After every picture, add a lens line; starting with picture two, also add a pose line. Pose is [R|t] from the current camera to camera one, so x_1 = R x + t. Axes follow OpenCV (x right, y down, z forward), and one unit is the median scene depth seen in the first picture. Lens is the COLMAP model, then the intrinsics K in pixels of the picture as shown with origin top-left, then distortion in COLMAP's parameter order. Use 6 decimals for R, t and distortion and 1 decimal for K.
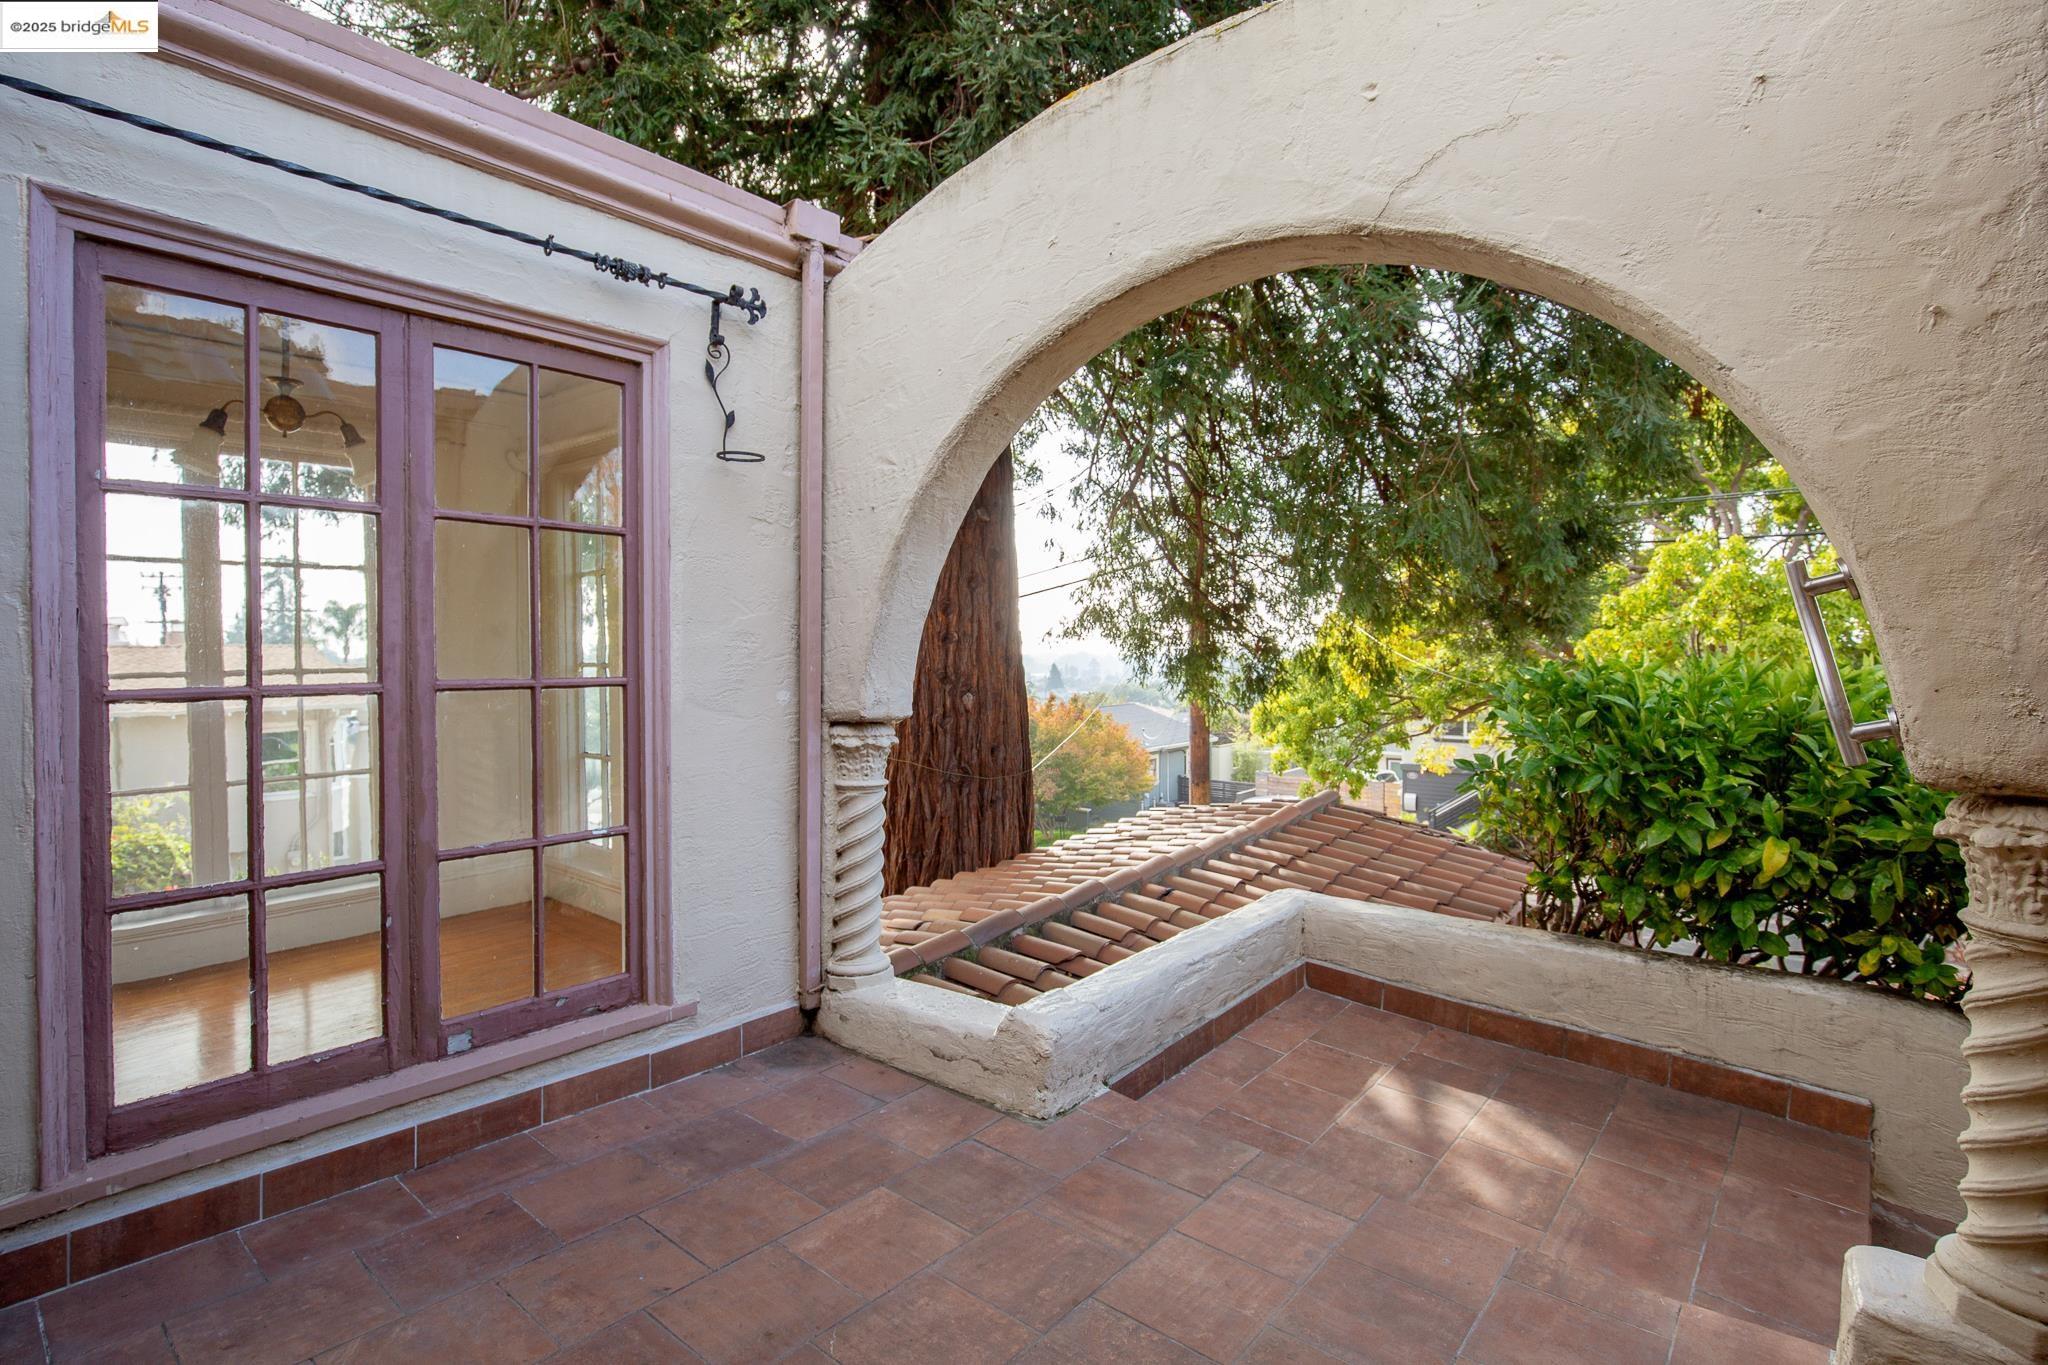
lens RADIAL K [[995.7, 0, 1024.0], [0, 995.7, 682.5], [0, 0, 1]] dist [0.087750, -0.000081]
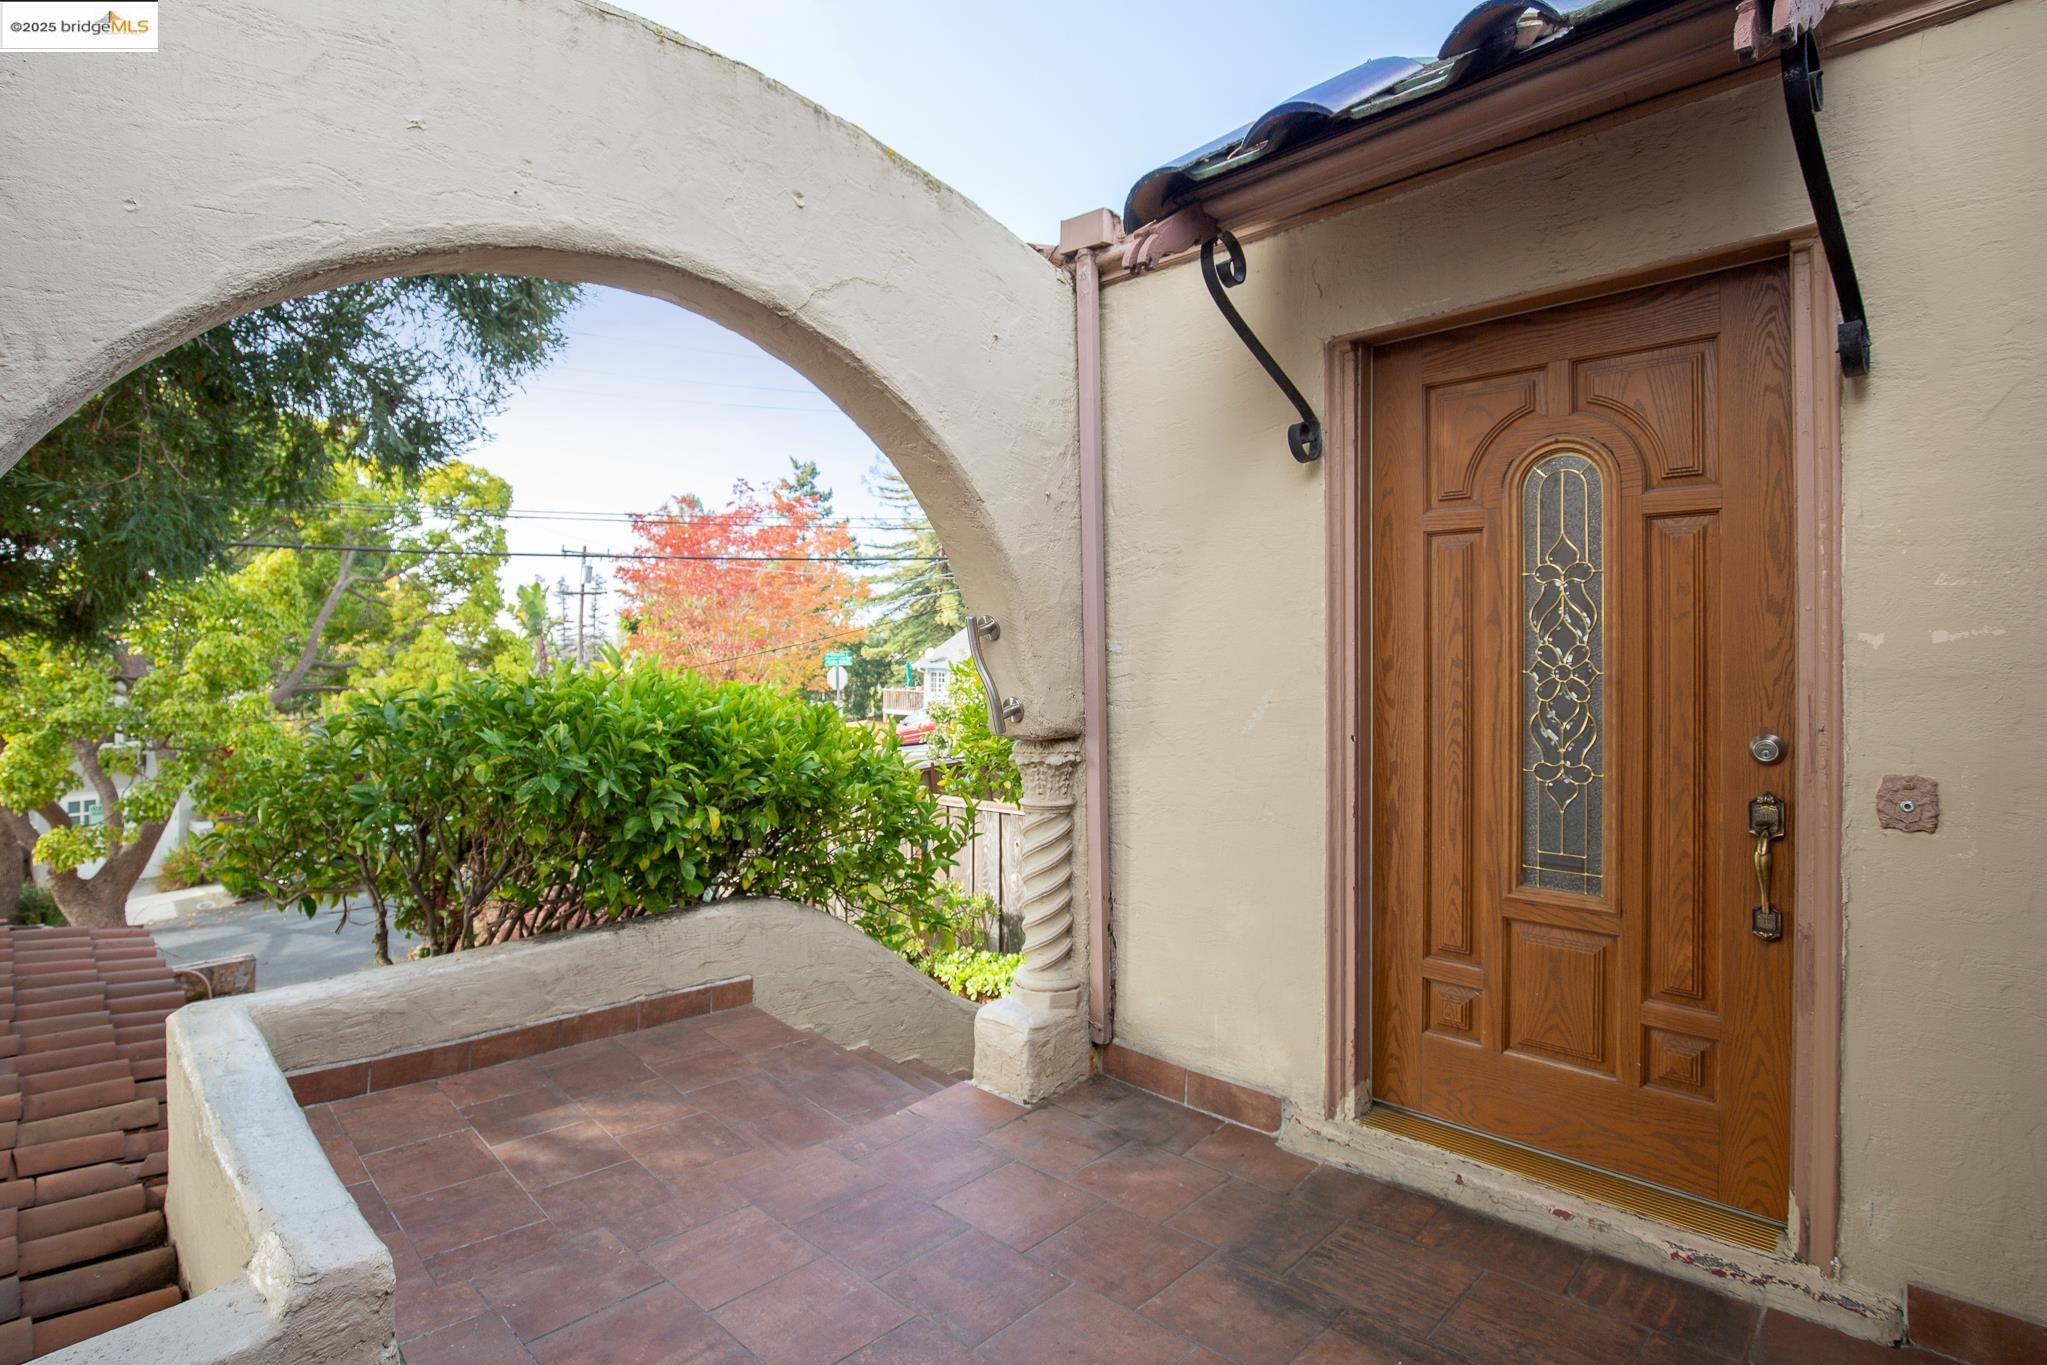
lens RADIAL K [[995.2, 0, 1023.5], [0, 995.2, 682.5], [0, 0, 1]] dist [0.087750, -0.000081]
pose [[0.142893, -0.014500, 0.989632, -0.540755], [0.023277, 0.999665, 0.011286, -0.015572], [-0.989464, 0.021423, 0.143182, 0.448256]]
